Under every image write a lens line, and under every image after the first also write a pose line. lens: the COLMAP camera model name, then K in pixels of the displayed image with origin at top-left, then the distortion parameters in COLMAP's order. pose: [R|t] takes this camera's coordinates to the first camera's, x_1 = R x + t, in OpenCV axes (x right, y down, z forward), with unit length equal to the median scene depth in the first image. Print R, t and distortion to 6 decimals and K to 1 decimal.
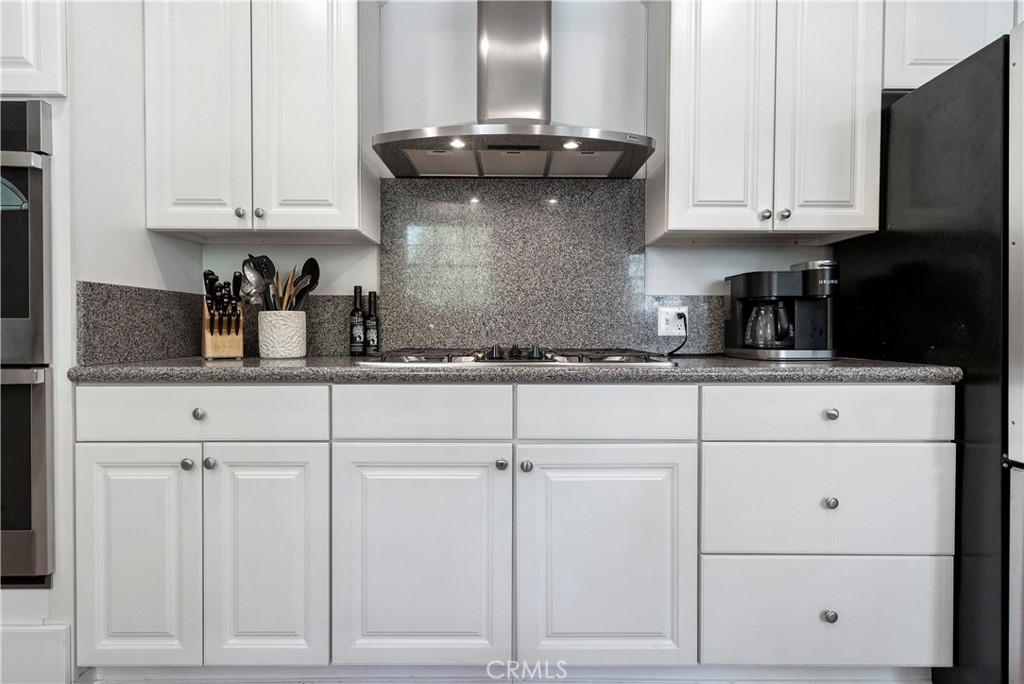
lens RADIAL K [[541.2, 0, 512.0], [0, 541.2, 342.0], [0, 0, 1]] dist [0.000814, 0.000073]
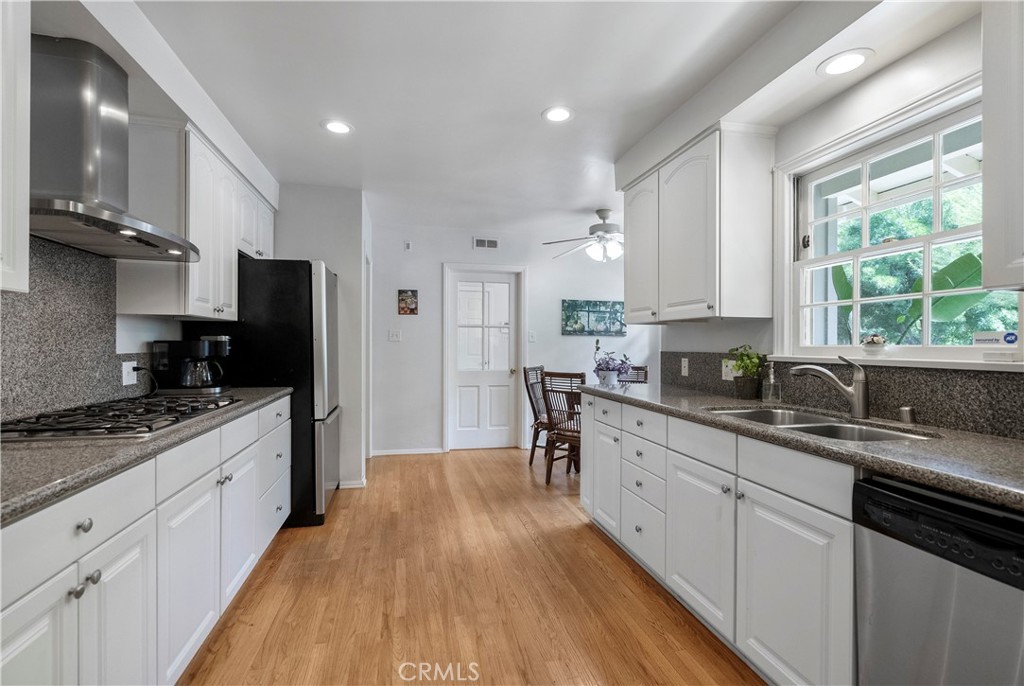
lens RADIAL K [[466.0, 0, 512.0], [0, 466.0, 343.0], [0, 0, 1]] dist [0.017216, -0.000059]
pose [[-0.226893, -0.000421, 0.973920, -1.179740], [0.016203, 0.999860, 0.004207, -0.117707], [-0.973785, 0.016735, -0.226854, 0.418221]]
